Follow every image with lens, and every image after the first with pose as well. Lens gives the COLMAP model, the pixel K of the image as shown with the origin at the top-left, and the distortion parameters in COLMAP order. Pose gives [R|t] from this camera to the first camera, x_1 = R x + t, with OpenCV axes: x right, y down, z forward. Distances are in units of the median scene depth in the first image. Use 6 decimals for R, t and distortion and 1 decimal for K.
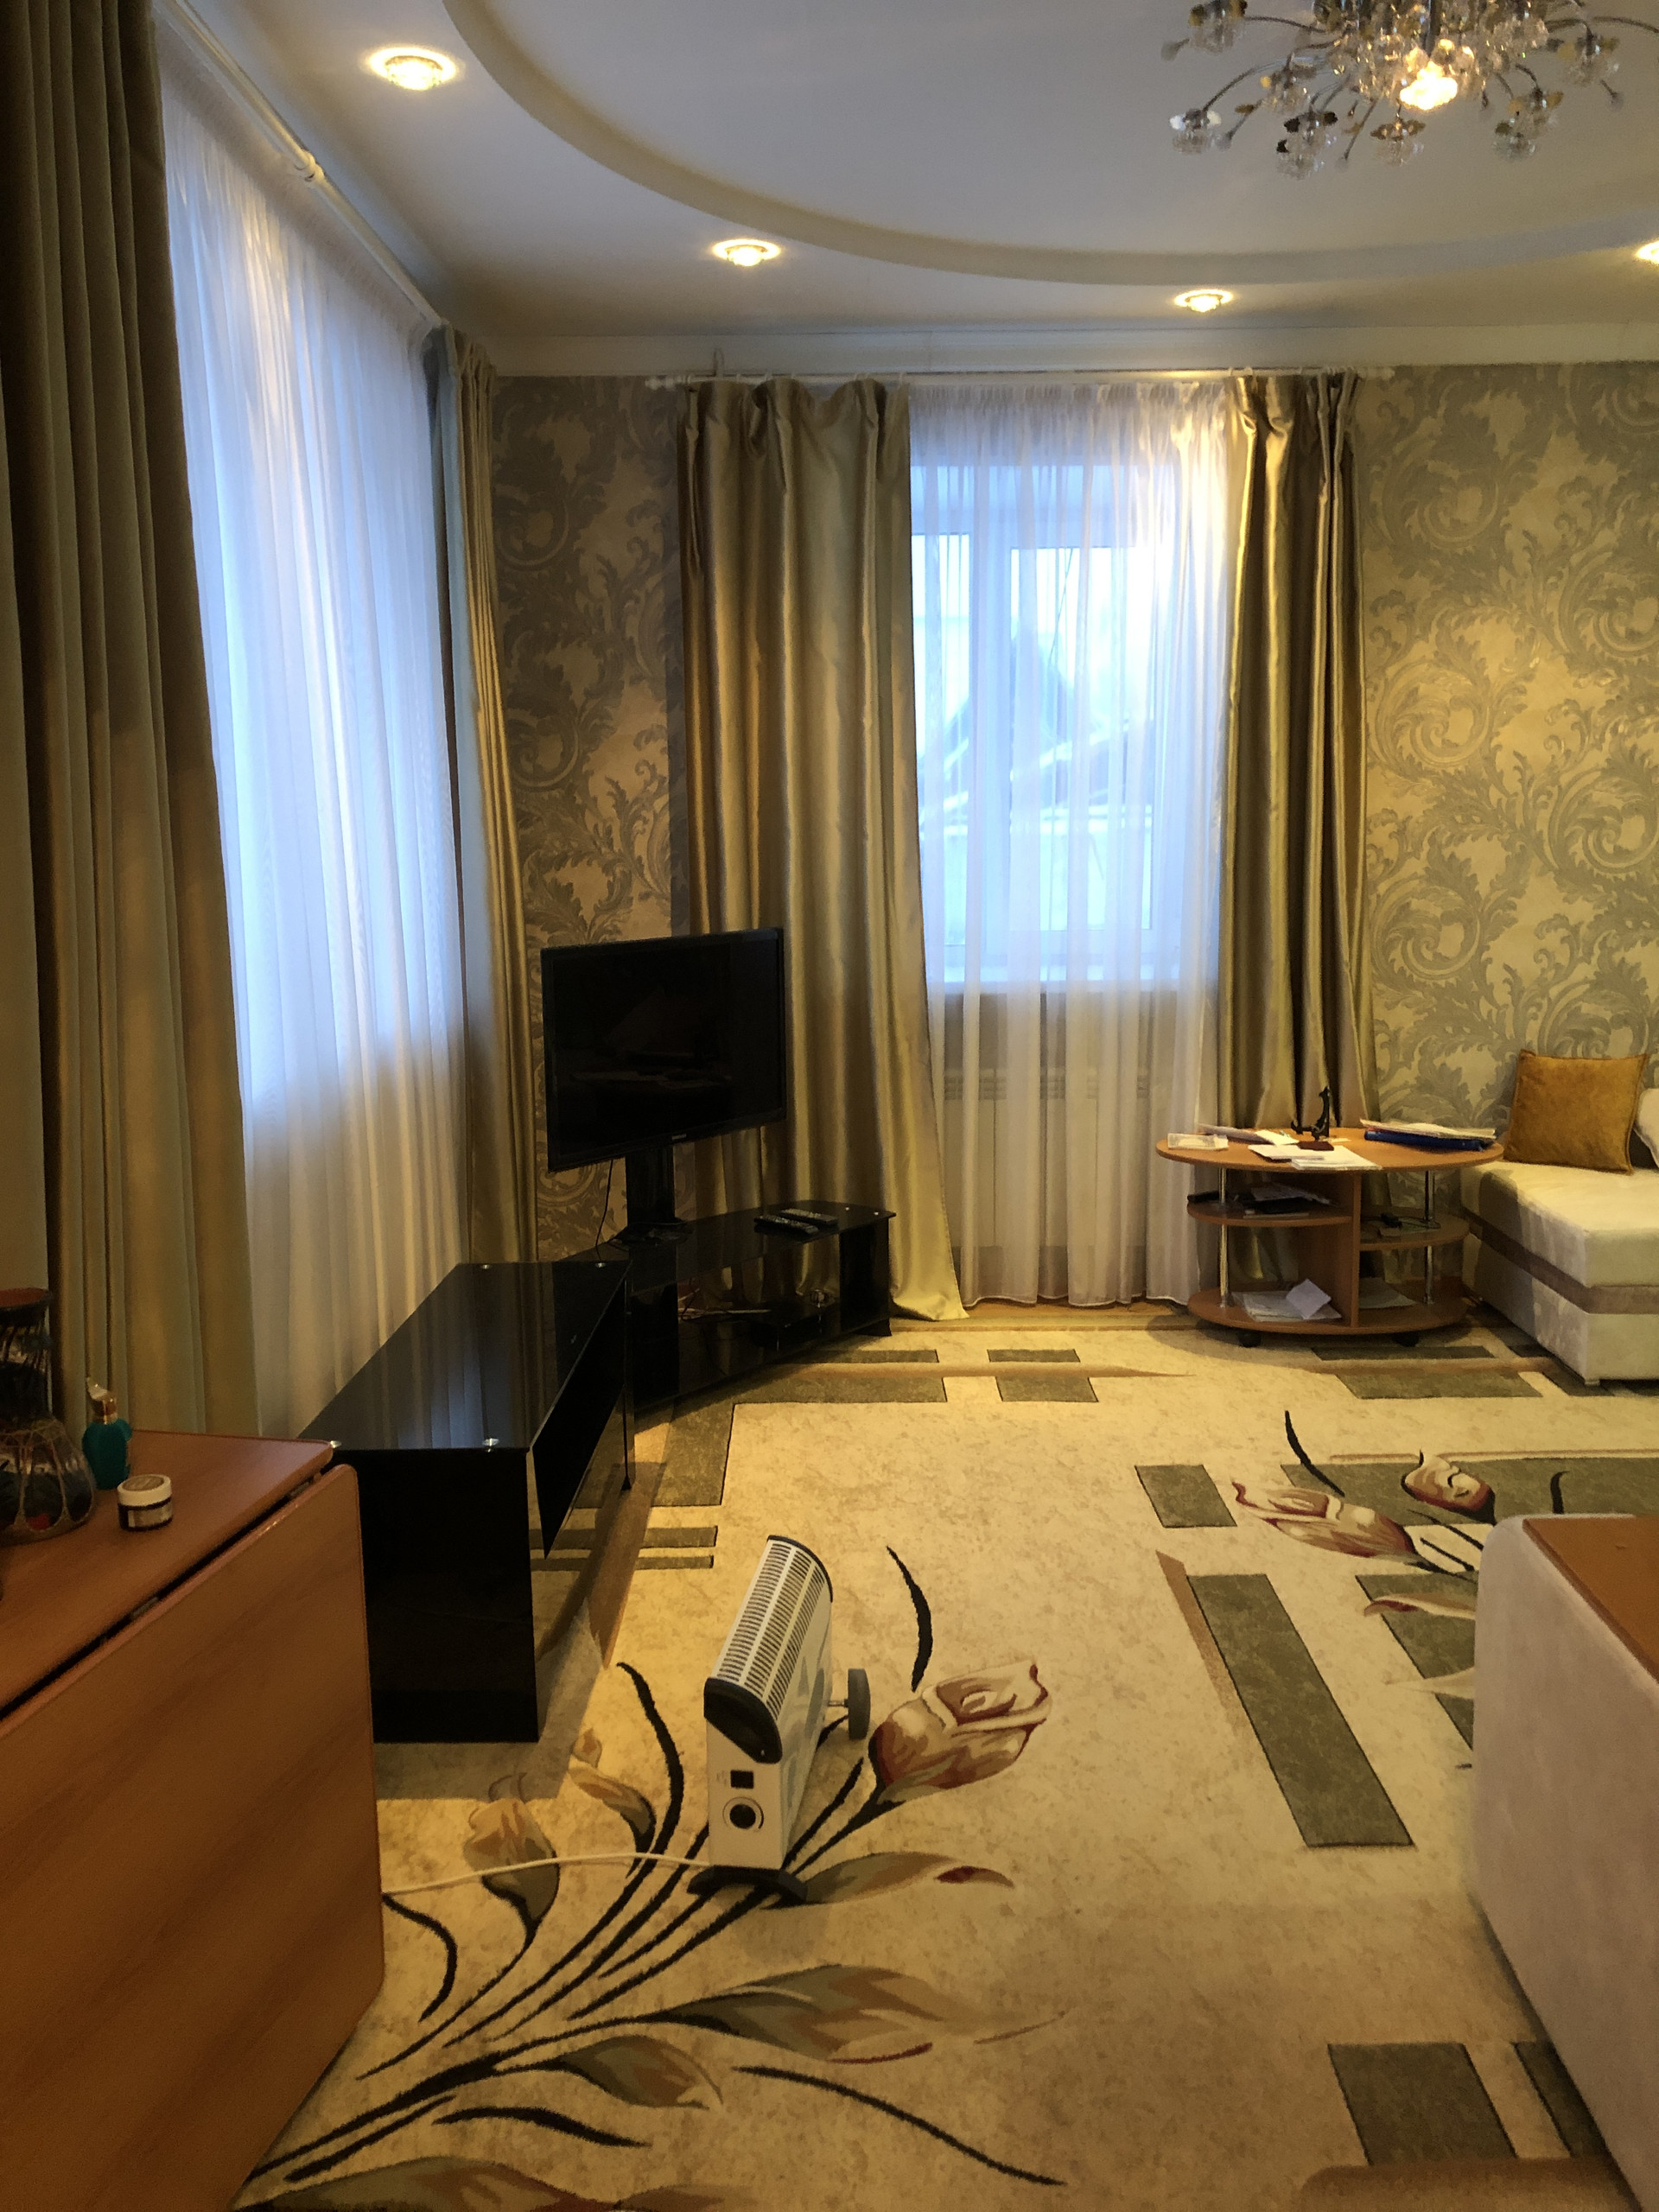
lens RADIAL K [[1823.8, 0, 826.9], [0, 1823.8, 1111.9], [0, 0, 1]] dist [0.012503, -0.025266]
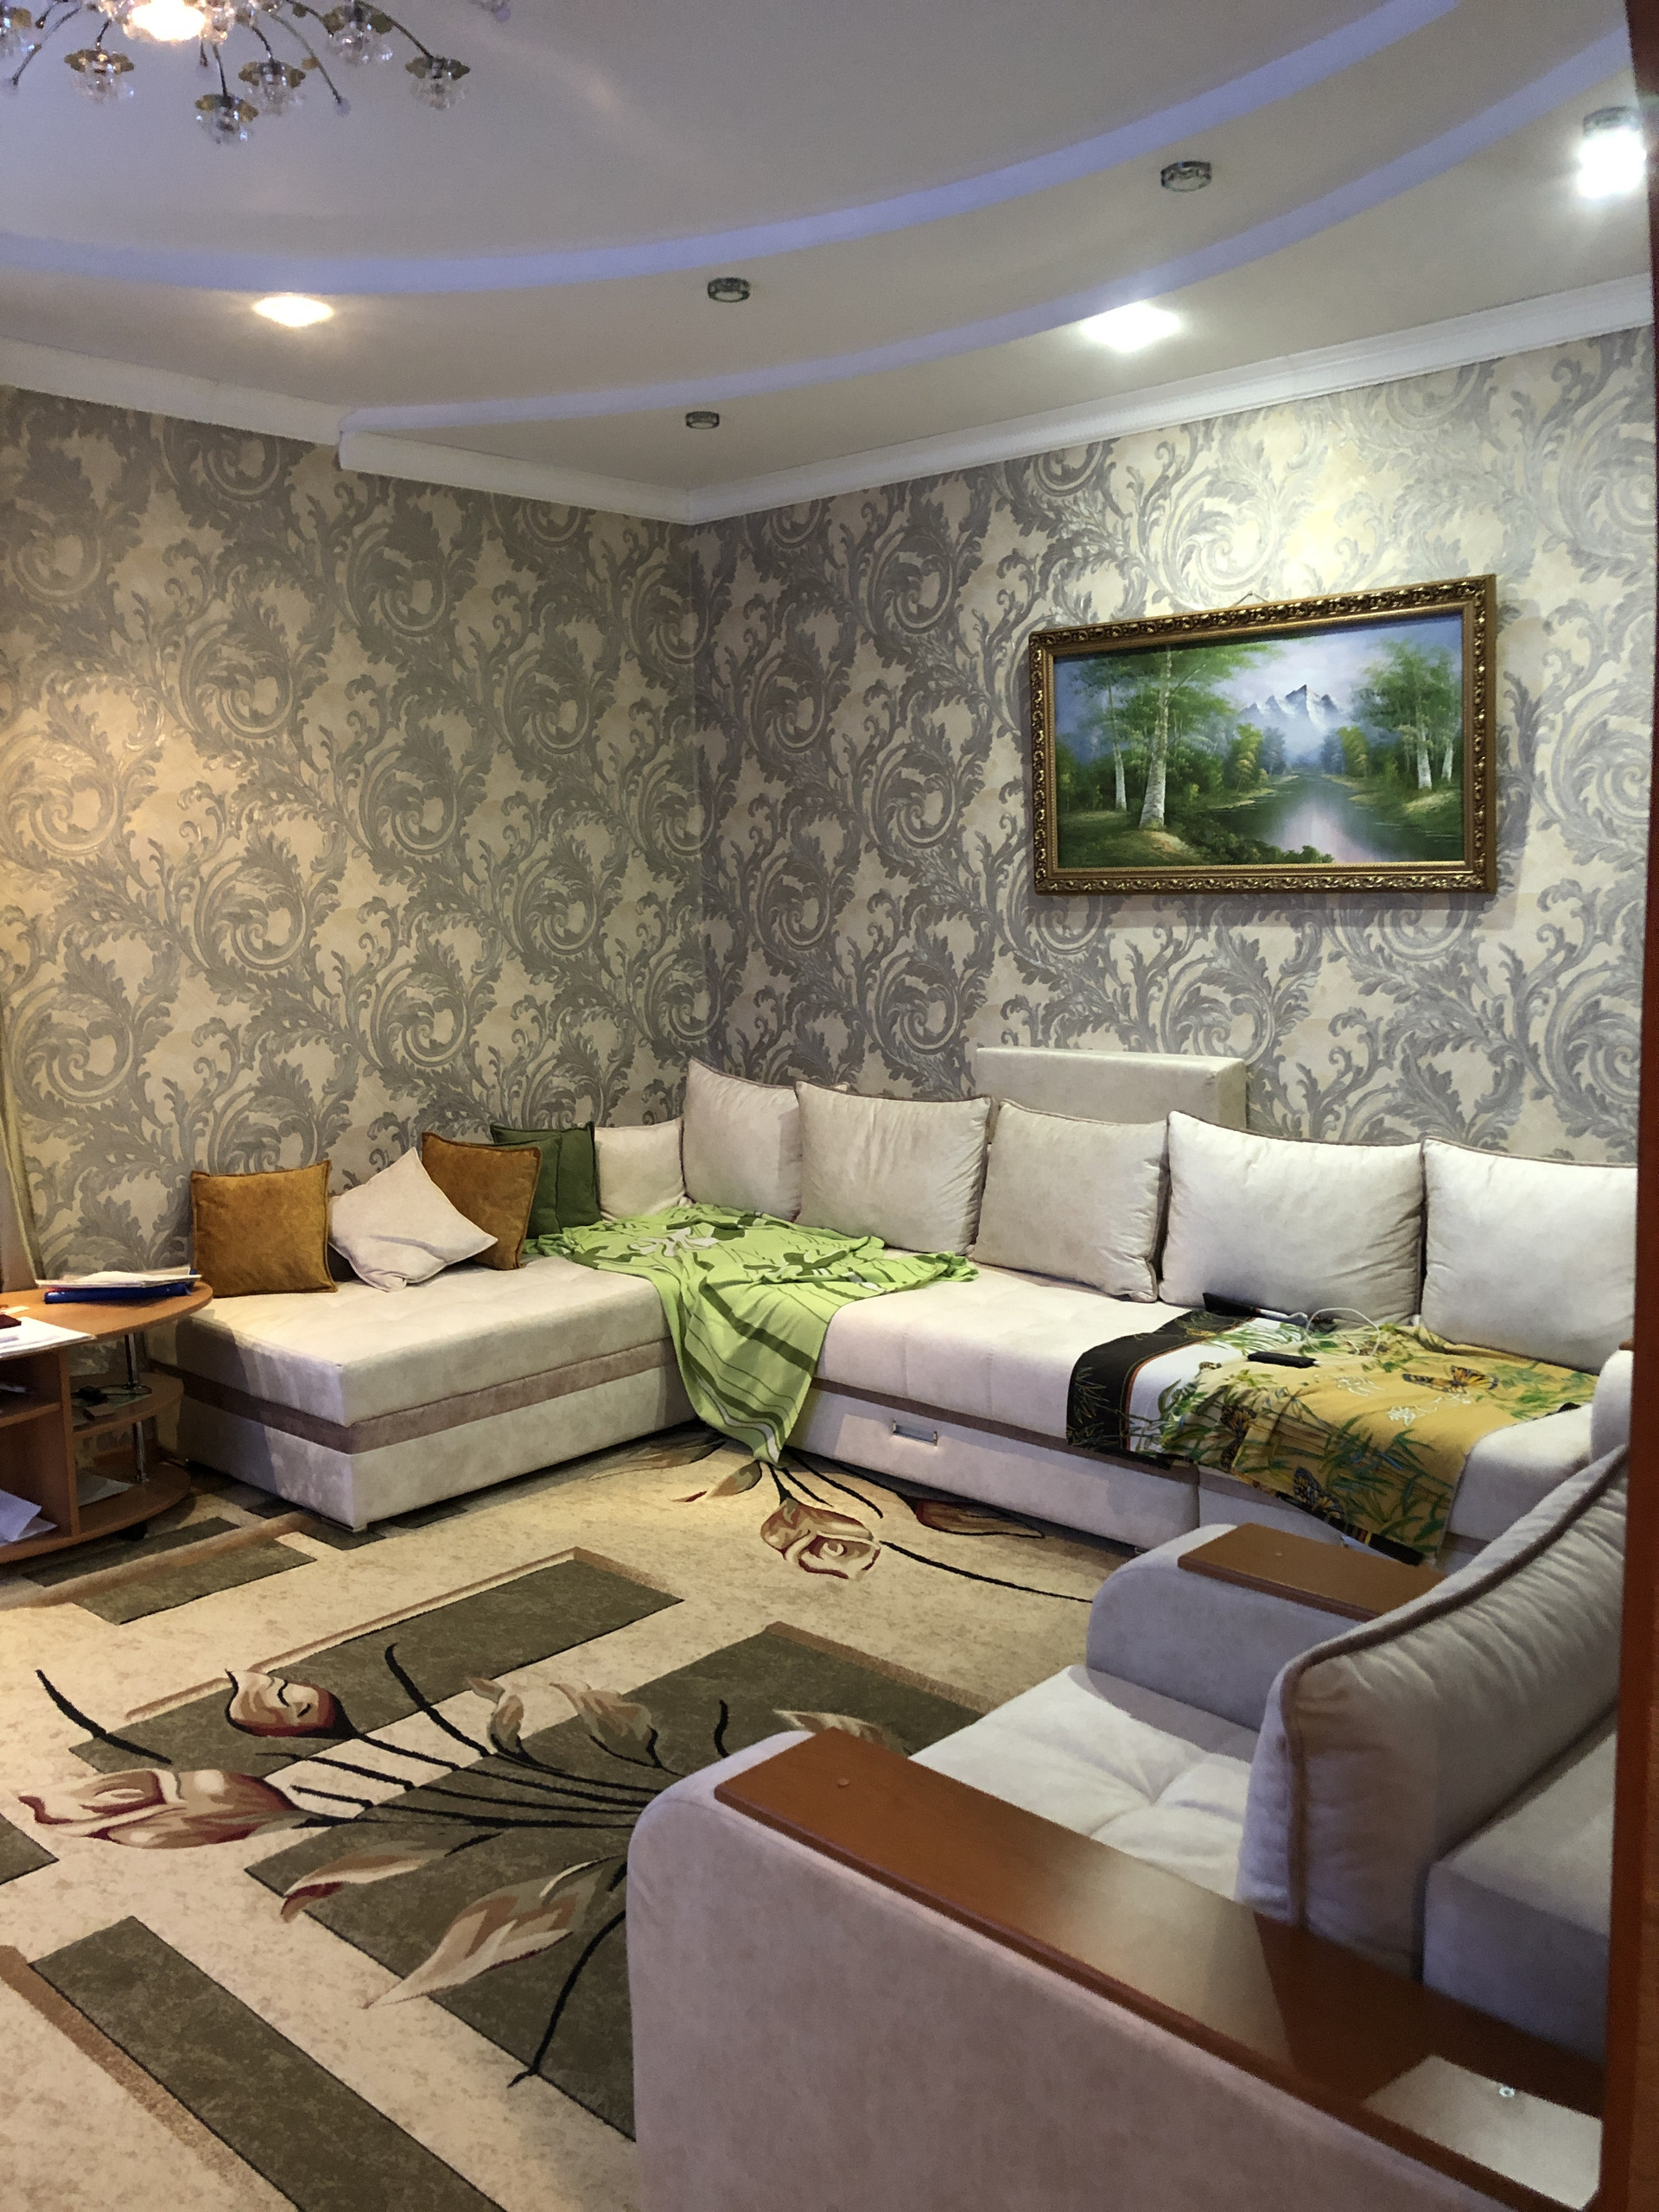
lens RADIAL K [[1823.8, 0, 833.9], [0, 1823.8, 1089.6], [0, 0, 1]] dist [0.012503, -0.025266]
pose [[0.678732, -0.088691, 0.729011, -0.055900], [0.137685, 0.990446, -0.007693, -0.025314], [-0.721364, 0.105595, 0.684459, 0.172498]]
